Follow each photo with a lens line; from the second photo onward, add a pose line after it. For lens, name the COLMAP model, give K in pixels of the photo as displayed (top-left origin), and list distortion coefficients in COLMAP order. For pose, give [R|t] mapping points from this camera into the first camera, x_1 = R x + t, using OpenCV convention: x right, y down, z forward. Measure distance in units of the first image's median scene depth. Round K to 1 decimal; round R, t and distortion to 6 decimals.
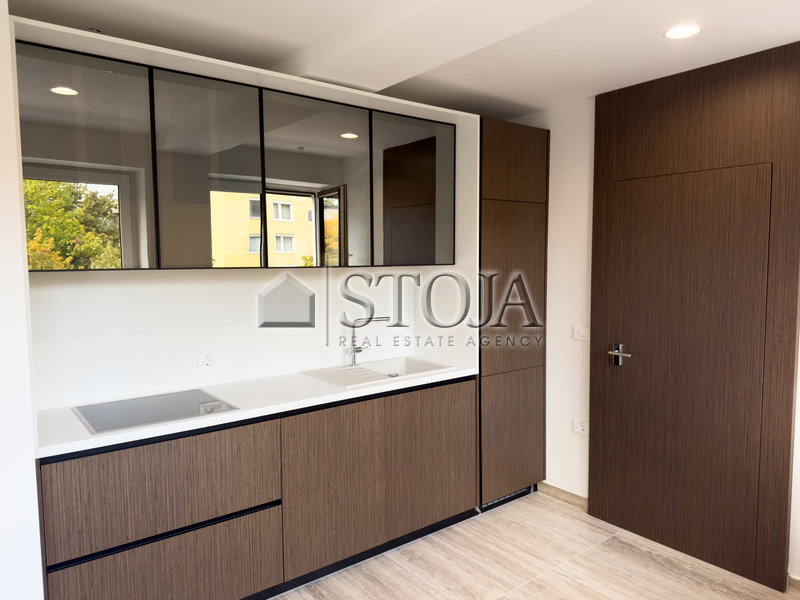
lens RADIAL K [[559.3, 0, 398.5], [0, 559.3, 301.5], [0, 0, 1]] dist [0.008407, -0.009247]
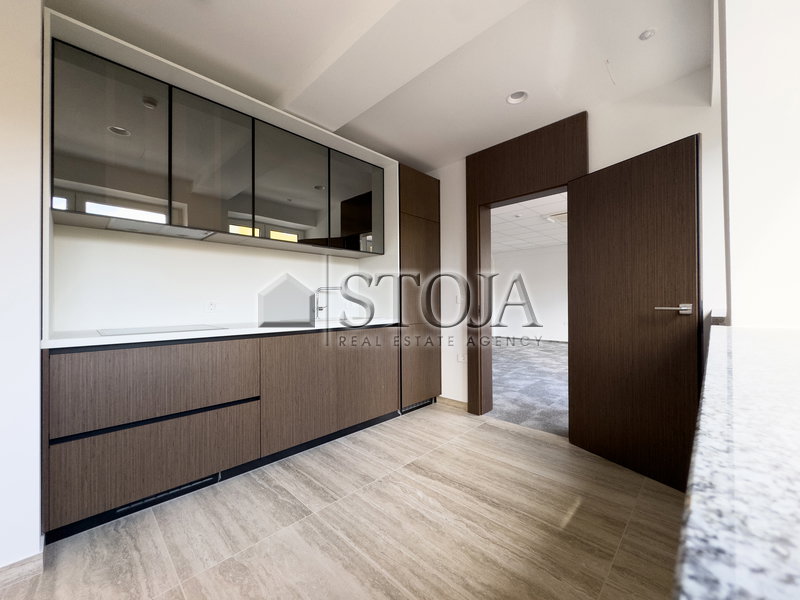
lens RADIAL K [[323.9, 0, 399.5], [0, 323.9, 299.7], [0, 0, 1]] dist [0.000095, 0.000914]
pose [[0.990082, 0.002925, 0.140463, 0.019488], [0.008302, 0.996818, -0.079280, 0.155717], [-0.140248, 0.079659, 0.986907, 0.113899]]
